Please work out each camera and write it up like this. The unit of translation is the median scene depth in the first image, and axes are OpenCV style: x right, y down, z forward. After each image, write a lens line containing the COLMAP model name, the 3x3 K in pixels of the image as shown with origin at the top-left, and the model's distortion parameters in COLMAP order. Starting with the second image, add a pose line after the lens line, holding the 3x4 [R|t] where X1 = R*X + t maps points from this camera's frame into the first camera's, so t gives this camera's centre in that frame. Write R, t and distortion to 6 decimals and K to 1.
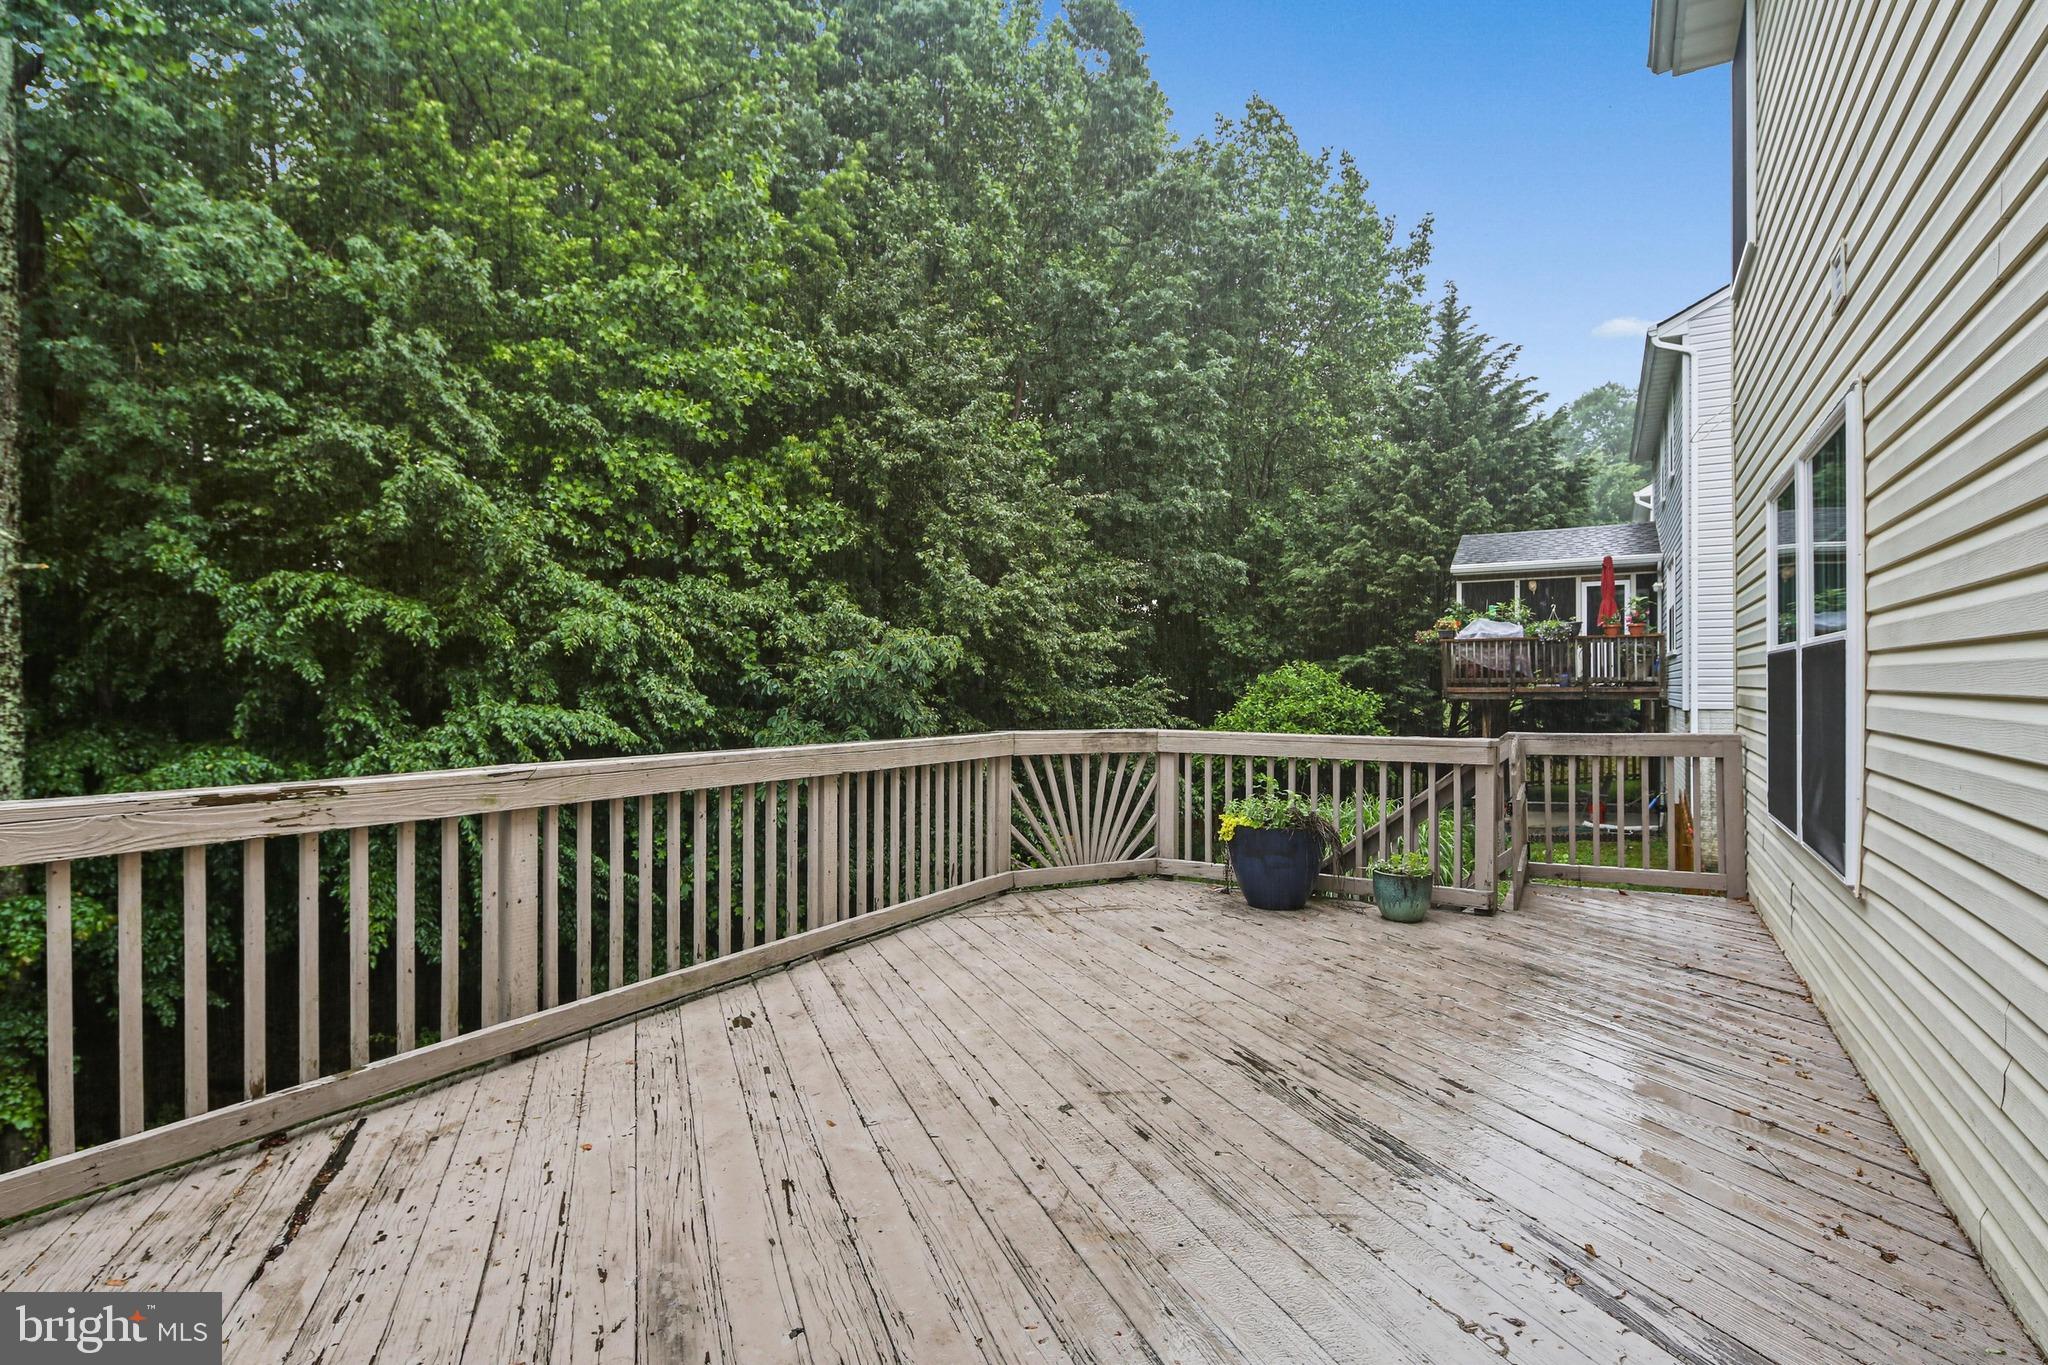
lens RADIAL K [[957.8, 0, 1024.0], [0, 957.8, 682.5], [0, 0, 1]] dist [0.057667, 0.000028]
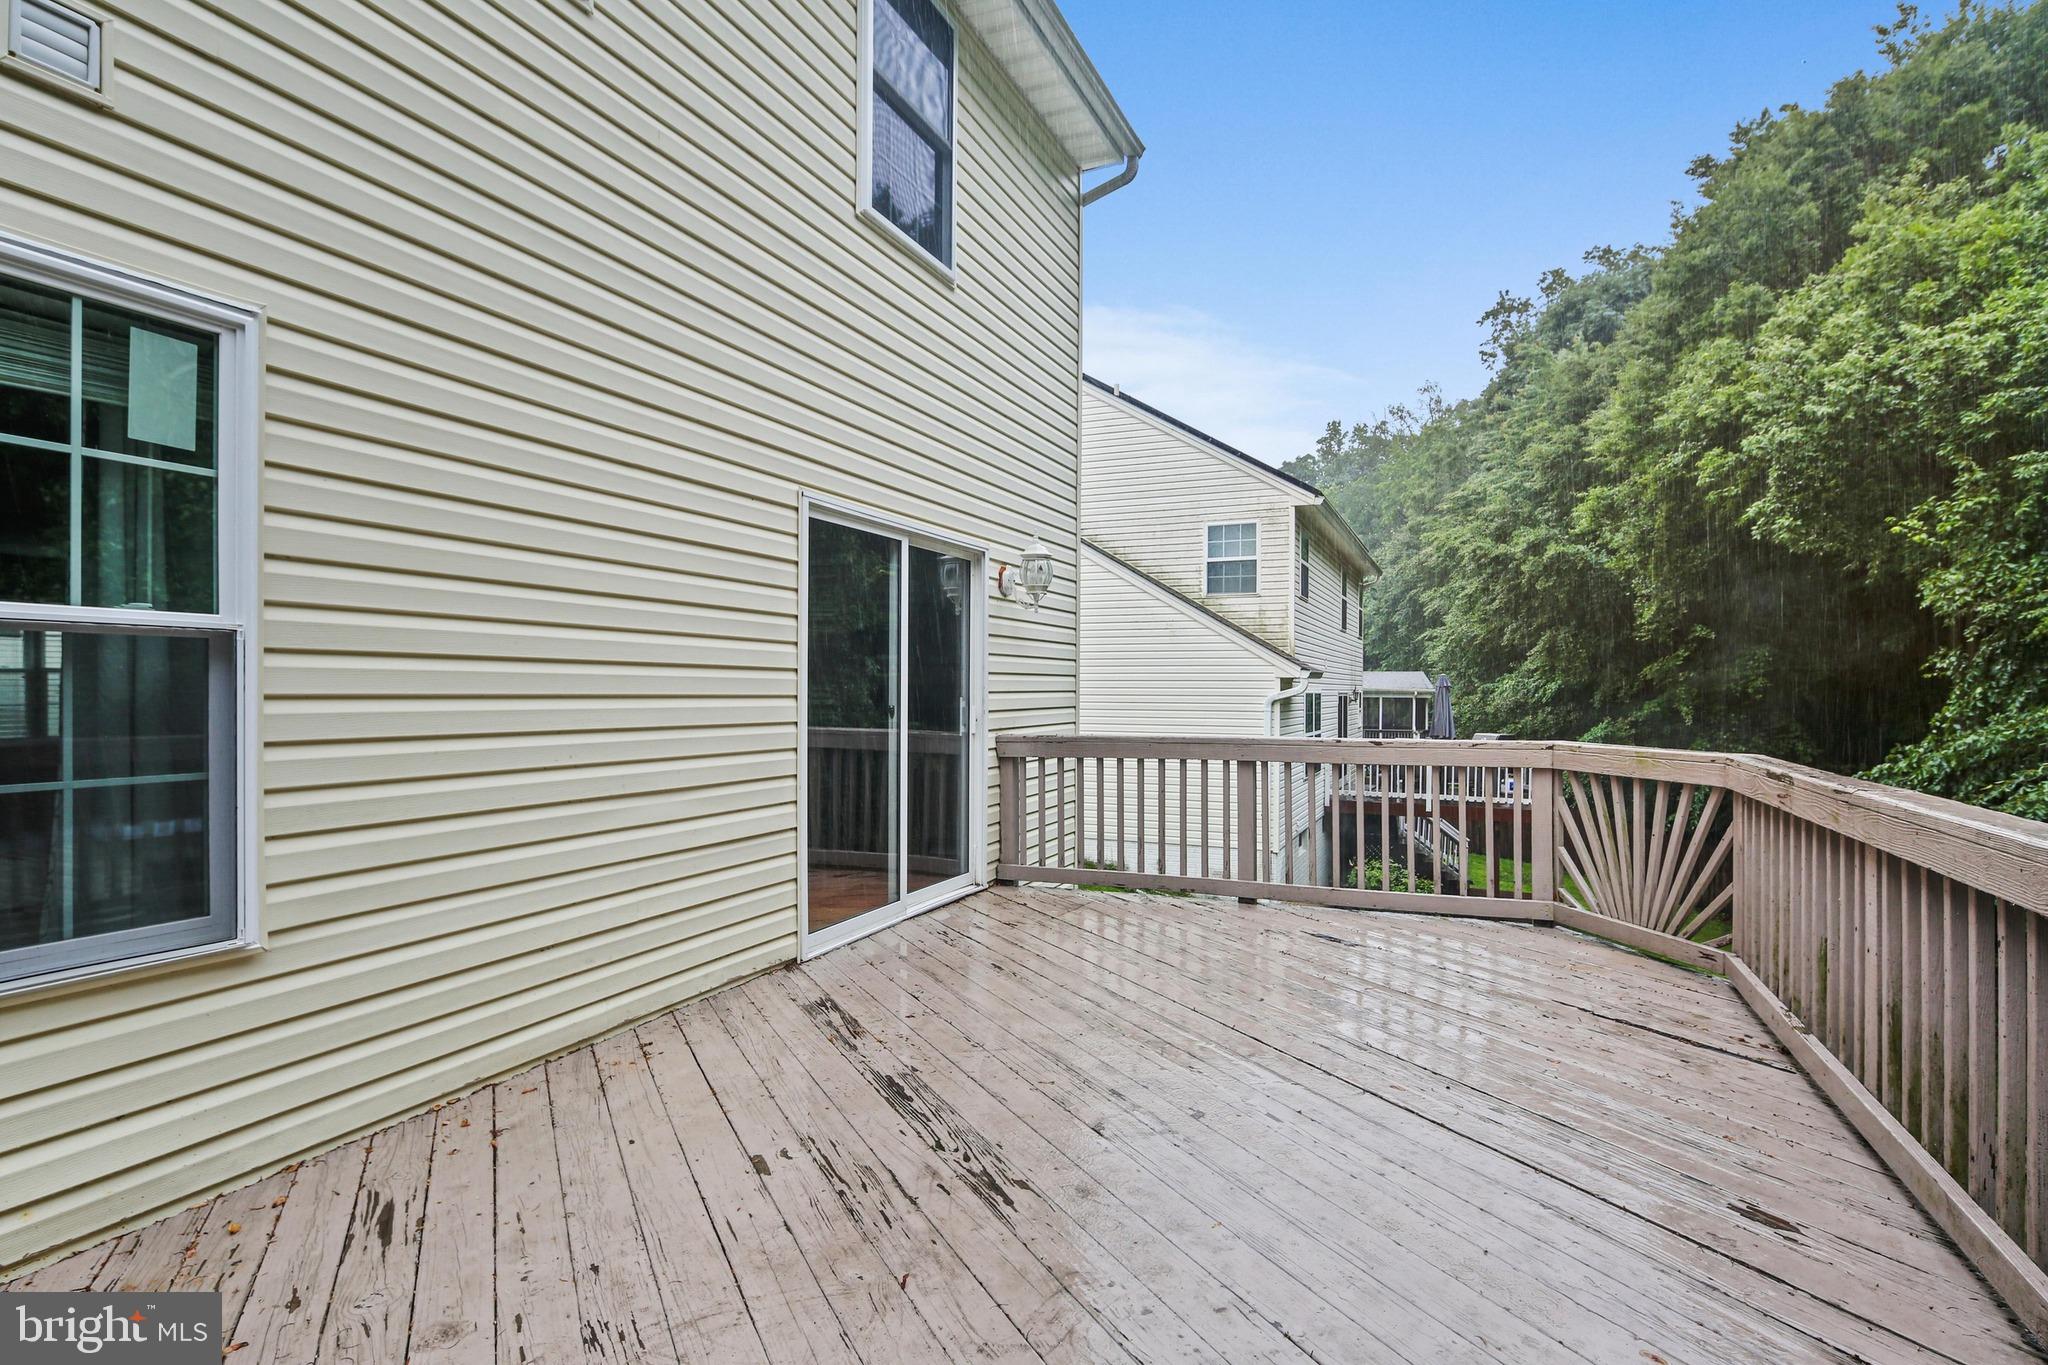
lens RADIAL K [[1010.0, 0, 1024.0], [0, 1010.0, 682.5], [0, 0, 1]] dist [0.005042, 0.000079]
pose [[-0.992693, -0.006638, -0.120485, 0.360972], [-0.005629, 0.999946, -0.008720, 0.006485], [0.120537, -0.007978, -0.992677, 2.086942]]
